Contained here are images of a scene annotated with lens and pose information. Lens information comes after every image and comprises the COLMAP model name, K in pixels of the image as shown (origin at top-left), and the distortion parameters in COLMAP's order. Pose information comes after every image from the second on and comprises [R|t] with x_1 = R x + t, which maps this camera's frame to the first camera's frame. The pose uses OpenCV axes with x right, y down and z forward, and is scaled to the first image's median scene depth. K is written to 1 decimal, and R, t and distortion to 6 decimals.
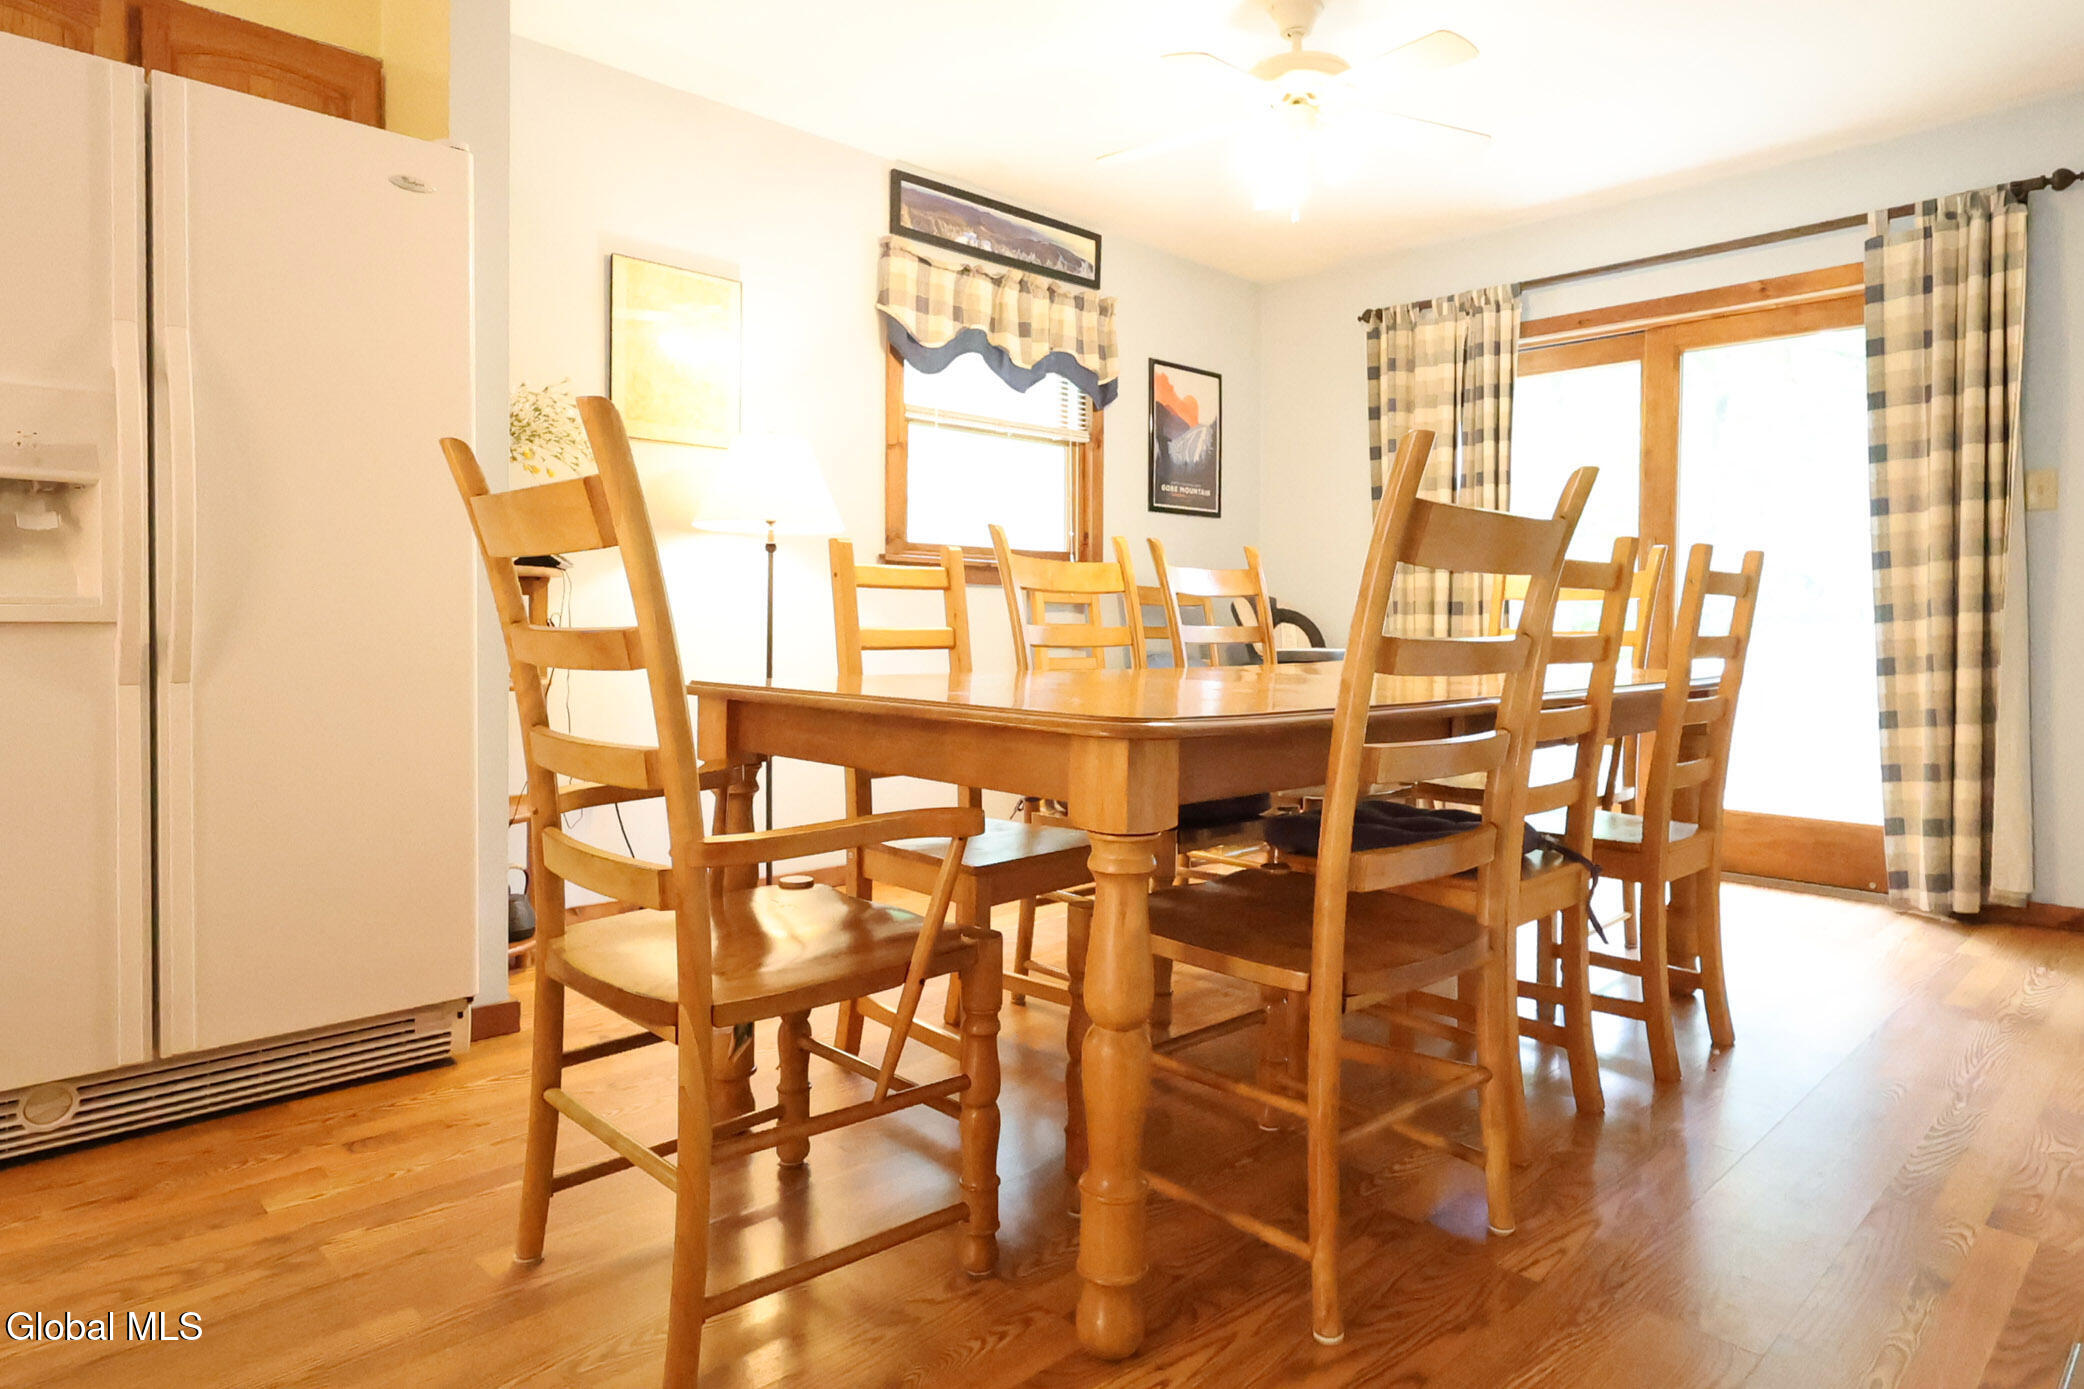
lens RADIAL K [[1233.3, 0, 1036.5], [0, 1233.3, 643.1], [0, 0, 1]] dist [-0.001055, 0.001147]
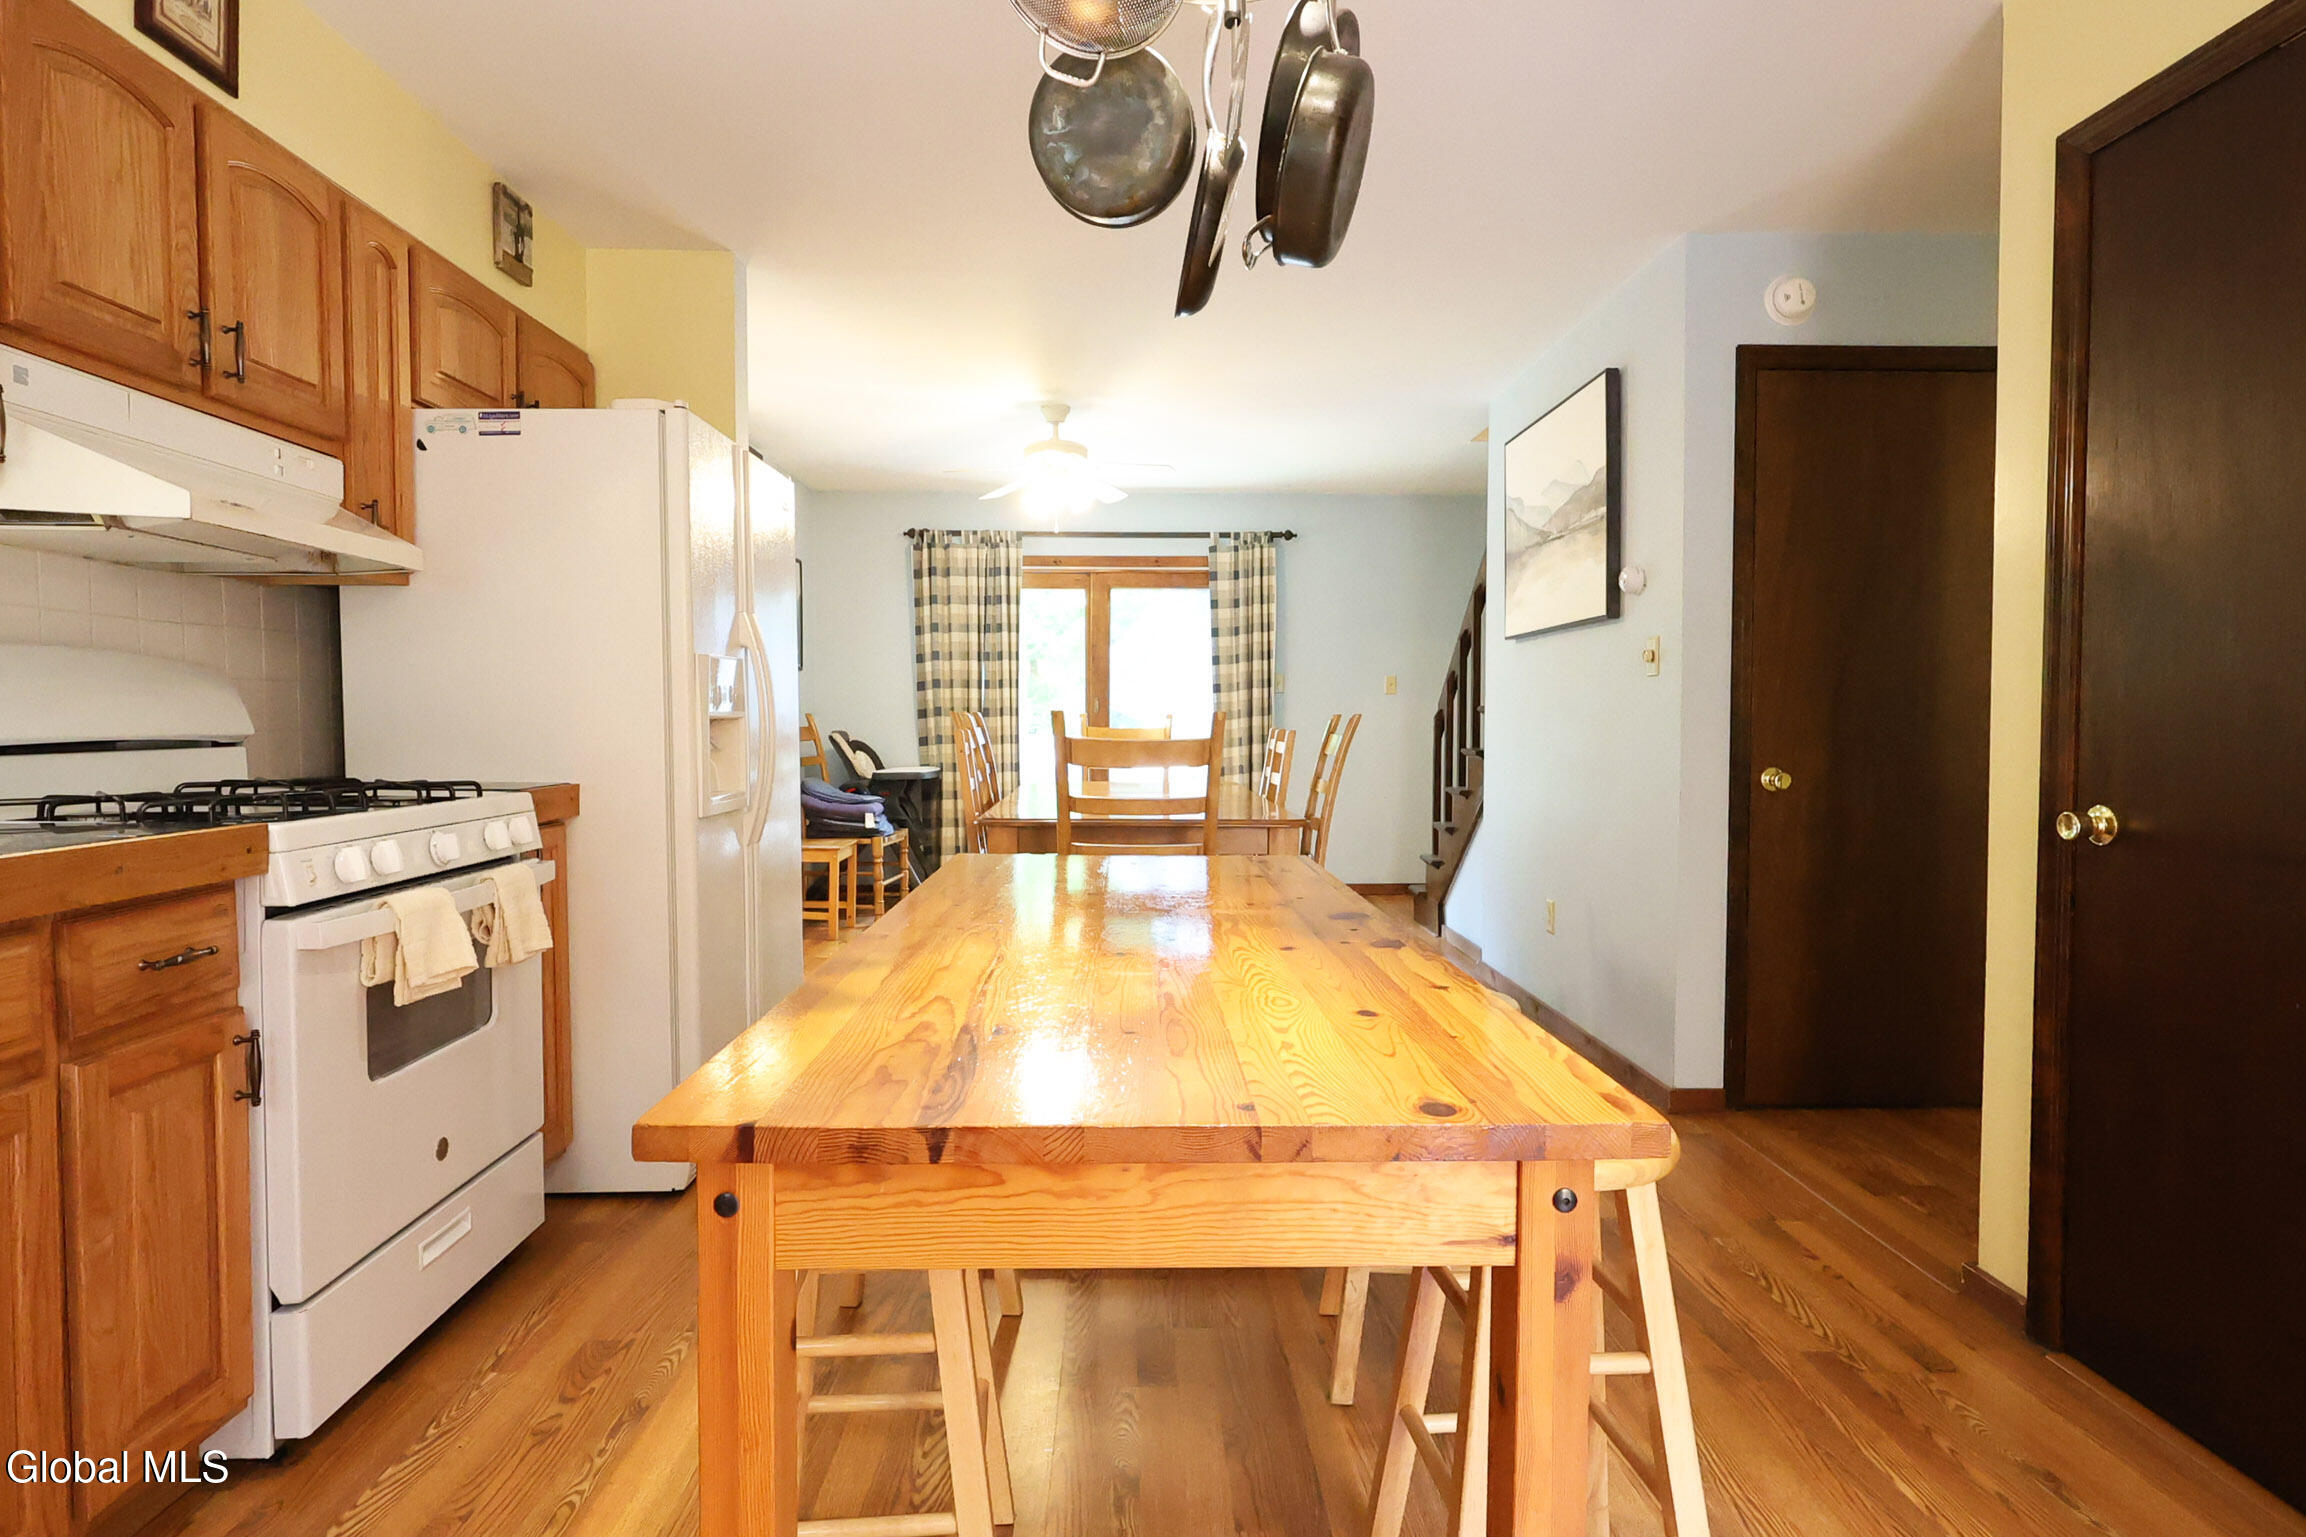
lens RADIAL K [[1228.9, 0, 1150.7], [0, 1228.9, 763.2], [0, 0, 1]] dist [-0.001373, 0.000387]
pose [[0.678193, -0.034117, 0.734091, -0.796421], [0.013151, 0.999325, 0.034294, -0.061554], [-0.734766, -0.013604, 0.678184, -0.220282]]
